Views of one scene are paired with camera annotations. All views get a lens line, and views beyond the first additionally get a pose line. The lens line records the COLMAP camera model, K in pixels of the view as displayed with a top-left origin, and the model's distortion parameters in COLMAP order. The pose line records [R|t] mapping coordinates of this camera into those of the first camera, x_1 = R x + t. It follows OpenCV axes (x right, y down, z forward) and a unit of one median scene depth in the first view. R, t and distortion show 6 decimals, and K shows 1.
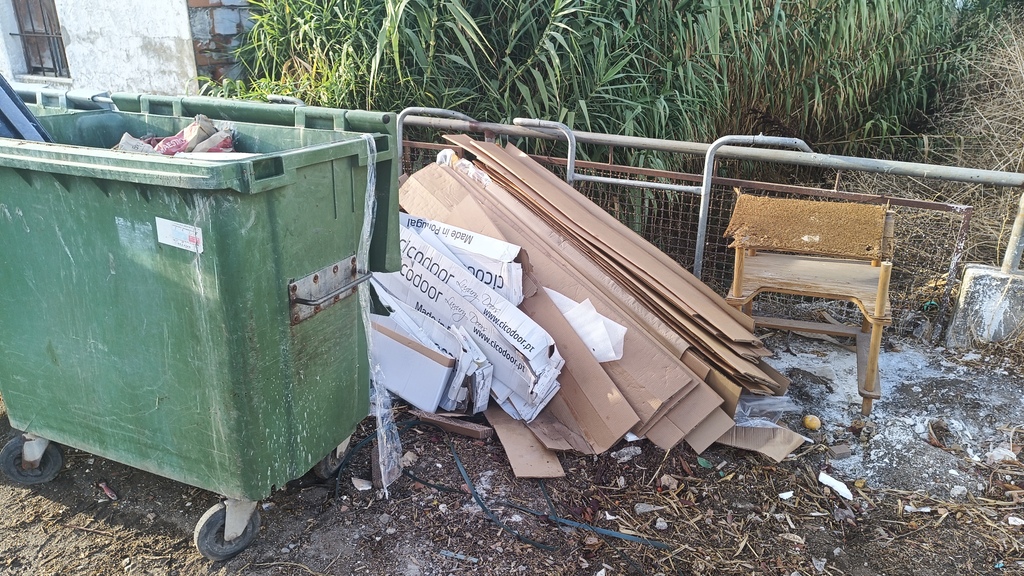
lens RADIAL K [[716.9, 0, 511.2], [0, 716.9, 271.8], [0, 0, 1]] dist [-0.004818, 0.000395]
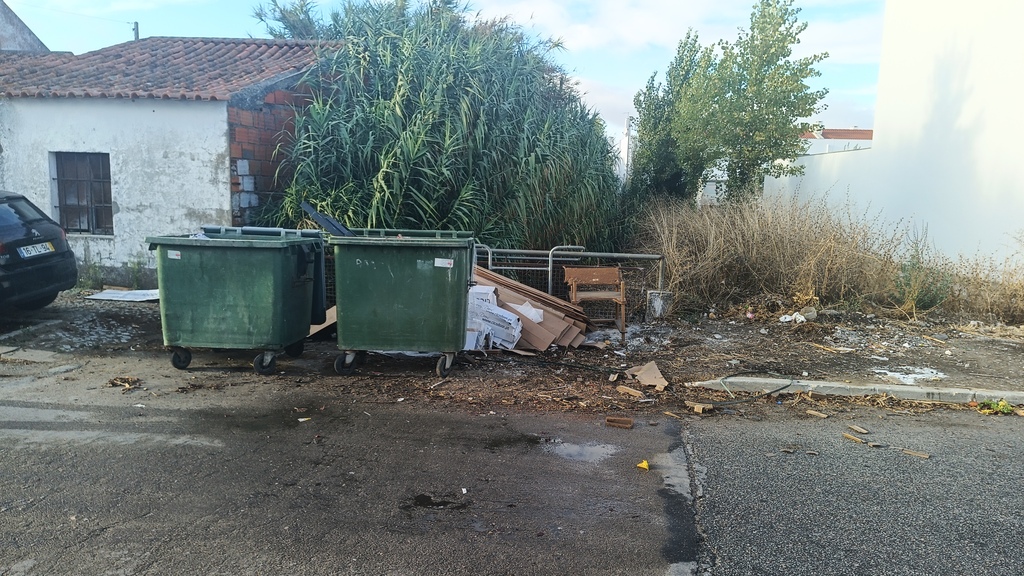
lens RADIAL K [[716.9, 0, 511.2], [0, 716.9, 271.8], [0, 0, 1]] dist [-0.004818, 0.000395]
pose [[0.925881, -0.029123, 0.376692, -0.849284], [0.116242, 0.970620, -0.210674, 0.434106], [-0.359489, 0.238847, 0.902064, -1.262428]]
